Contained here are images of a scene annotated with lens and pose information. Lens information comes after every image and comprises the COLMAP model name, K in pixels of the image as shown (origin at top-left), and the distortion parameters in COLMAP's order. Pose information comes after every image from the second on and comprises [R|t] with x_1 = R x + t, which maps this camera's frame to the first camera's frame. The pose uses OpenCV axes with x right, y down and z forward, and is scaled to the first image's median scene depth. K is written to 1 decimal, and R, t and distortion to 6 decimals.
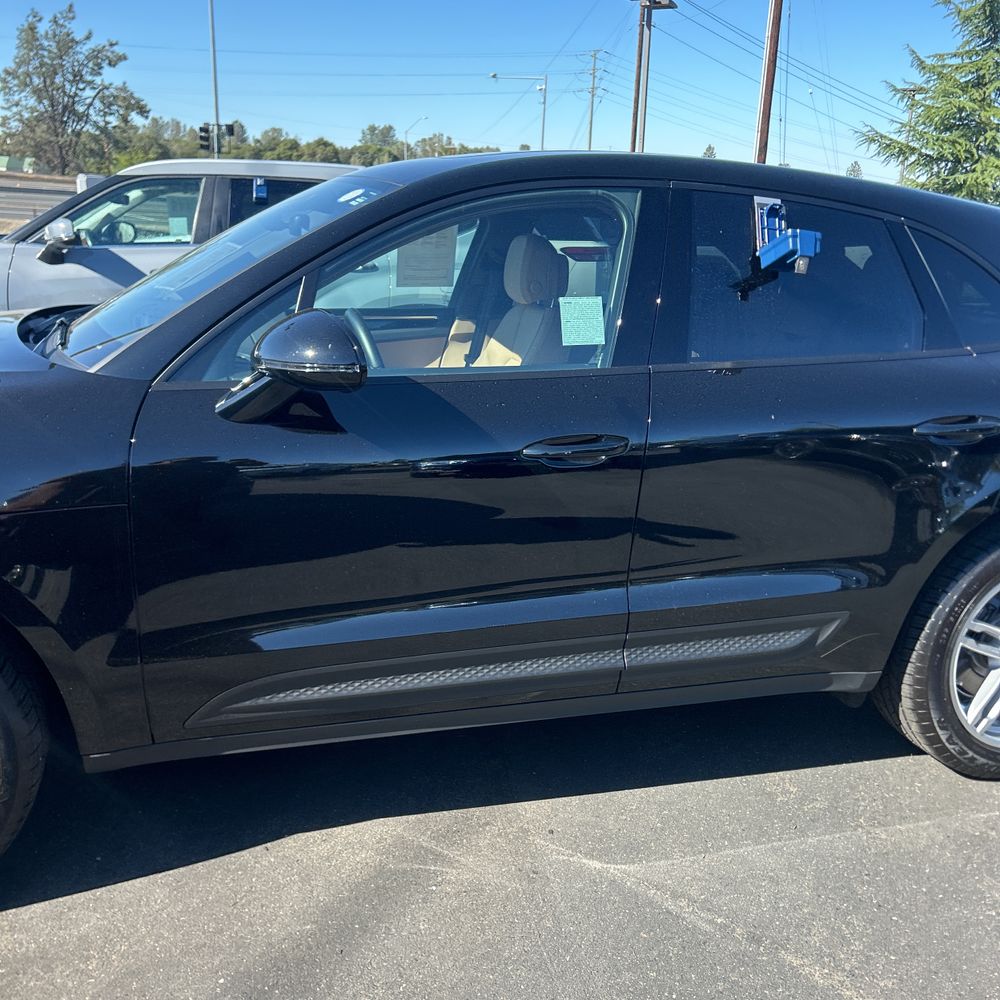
lens RADIAL K [[987.1, 0, 500.0], [0, 987.1, 500.0], [0, 0, 1]] dist [0.010461, 0.011723]
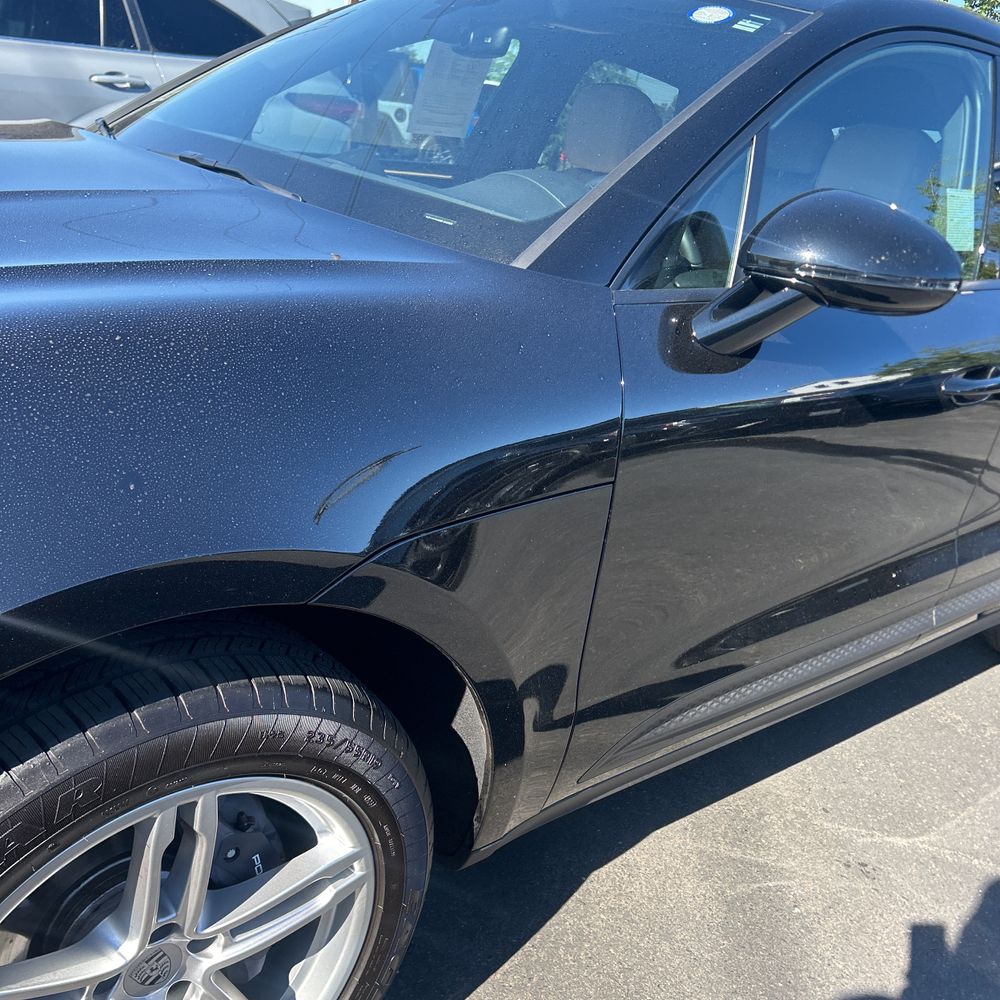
lens RADIAL K [[987.1, 0, 500.0], [0, 987.1, 500.0], [0, 0, 1]] dist [0.010461, 0.011723]
pose [[0.894482, -0.043910, 0.444942, -0.632860], [-0.020044, 0.990227, 0.138019, -0.063089], [-0.446654, -0.132374, 0.884860, 0.399808]]
